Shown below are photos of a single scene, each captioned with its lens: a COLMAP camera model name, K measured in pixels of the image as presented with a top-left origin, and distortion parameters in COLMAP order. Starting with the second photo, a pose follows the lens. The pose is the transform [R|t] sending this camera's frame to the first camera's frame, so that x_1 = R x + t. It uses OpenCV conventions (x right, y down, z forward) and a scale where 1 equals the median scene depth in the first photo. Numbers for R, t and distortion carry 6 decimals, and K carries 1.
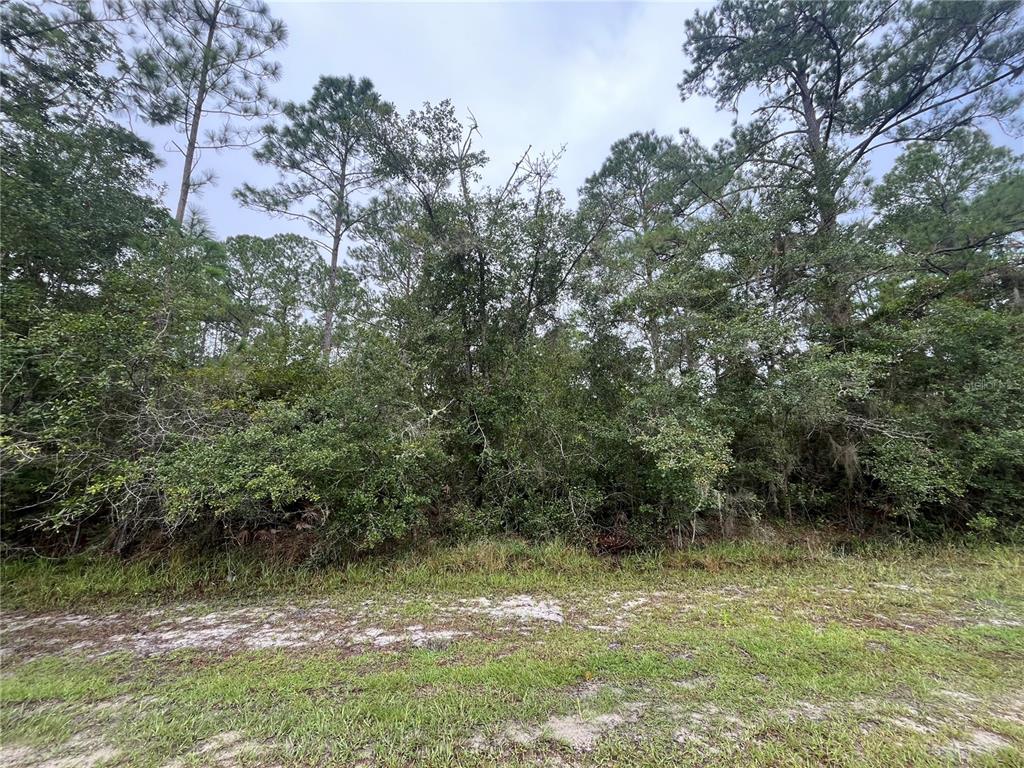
lens RADIAL K [[409.0, 0, 510.2], [0, 409.0, 381.8], [0, 0, 1]] dist [-0.001917, -0.000606]
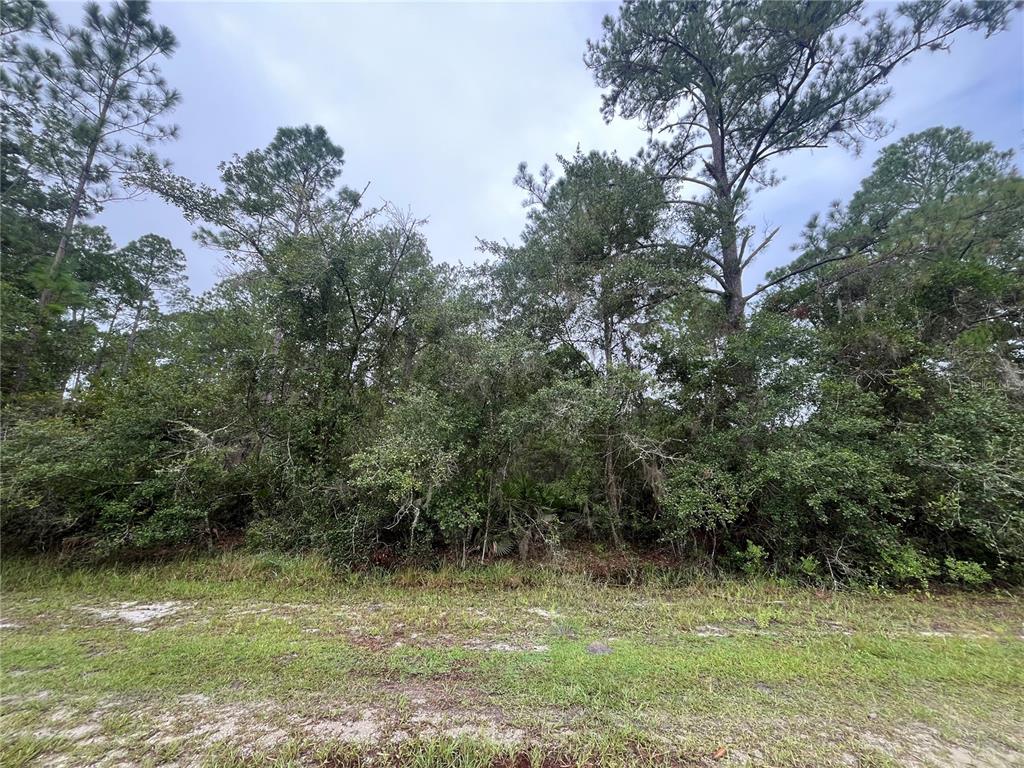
lens RADIAL K [[409.0, 0, 510.2], [0, 409.0, 381.8], [0, 0, 1]] dist [-0.001917, -0.000606]
pose [[0.994630, -0.014574, -0.102468, 0.291679], [0.009384, 0.998657, -0.050957, 0.000745], [0.103073, 0.049722, 0.993430, 0.000454]]
